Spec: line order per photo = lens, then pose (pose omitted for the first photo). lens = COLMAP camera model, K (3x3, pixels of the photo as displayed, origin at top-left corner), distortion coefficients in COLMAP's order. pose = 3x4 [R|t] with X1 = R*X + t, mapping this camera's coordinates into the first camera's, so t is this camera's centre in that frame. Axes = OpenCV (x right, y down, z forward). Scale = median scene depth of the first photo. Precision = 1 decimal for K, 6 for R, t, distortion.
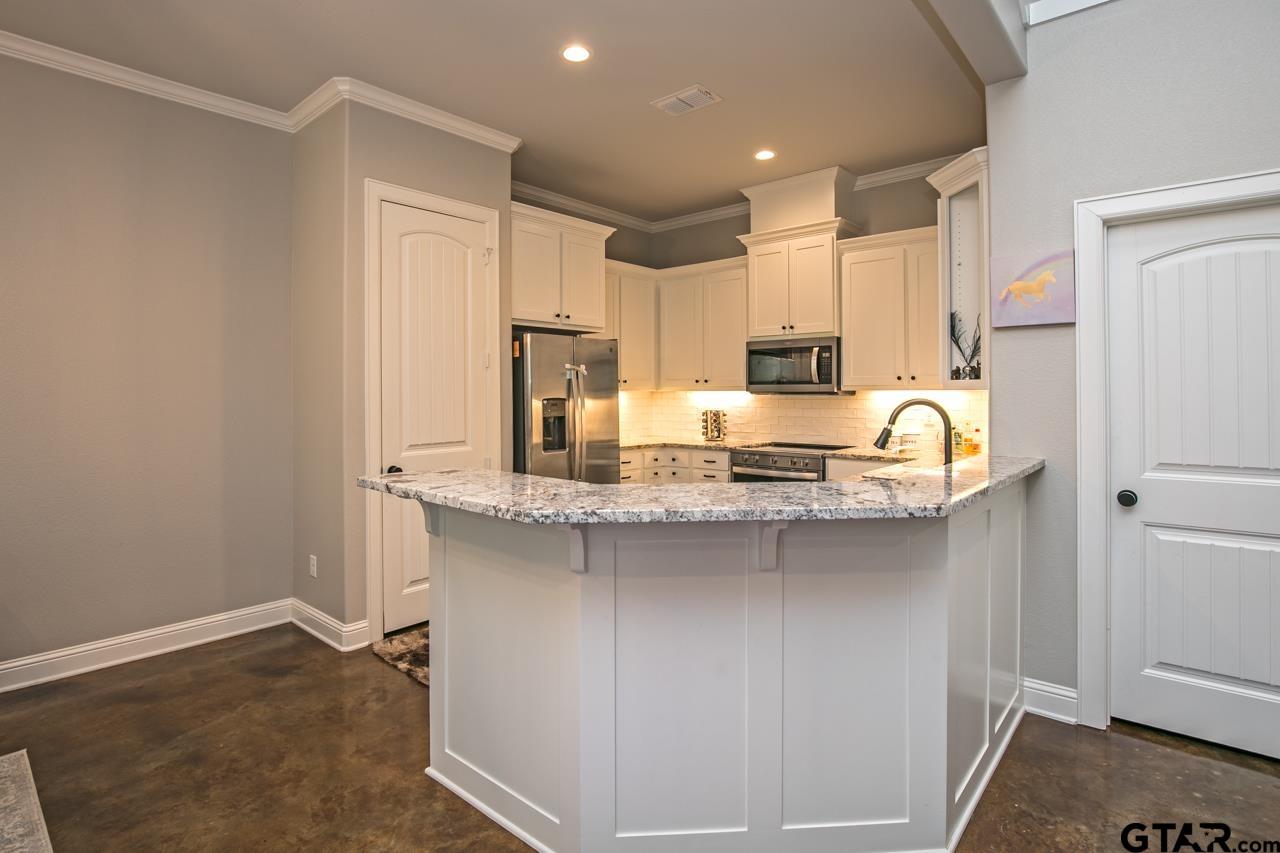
lens RADIAL K [[645.0, 0, 633.8], [0, 645.0, 395.3], [0, 0, 1]] dist [-0.001037, -0.000216]
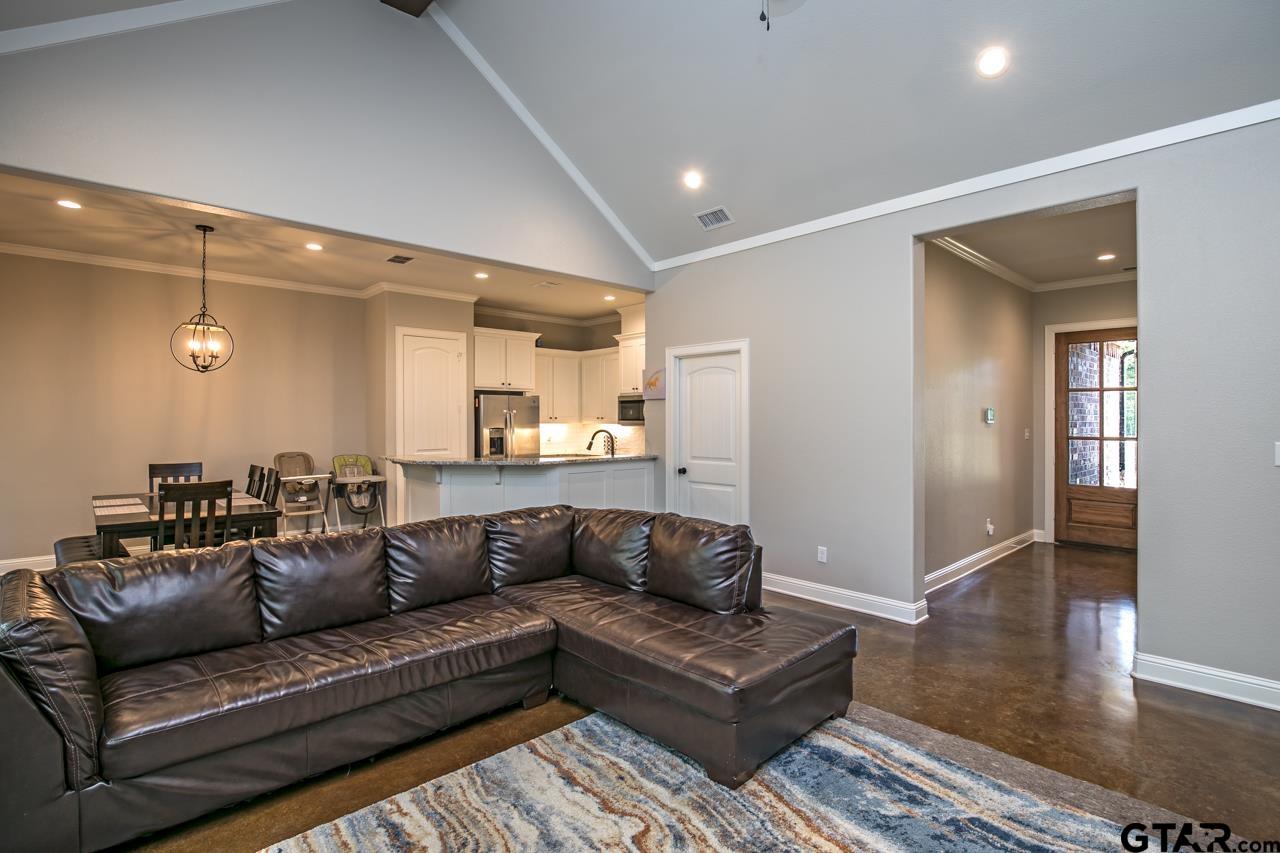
lens RADIAL K [[613.6, 0, 641.2], [0, 613.6, 423.8], [0, 0, 1]] dist [-0.002558, -0.000075]
pose [[0.994014, 0.005938, -0.109089, 0.497139], [-0.006054, 0.999981, -0.000738, -0.008947], [0.109082, 0.001394, 0.994032, -0.760932]]
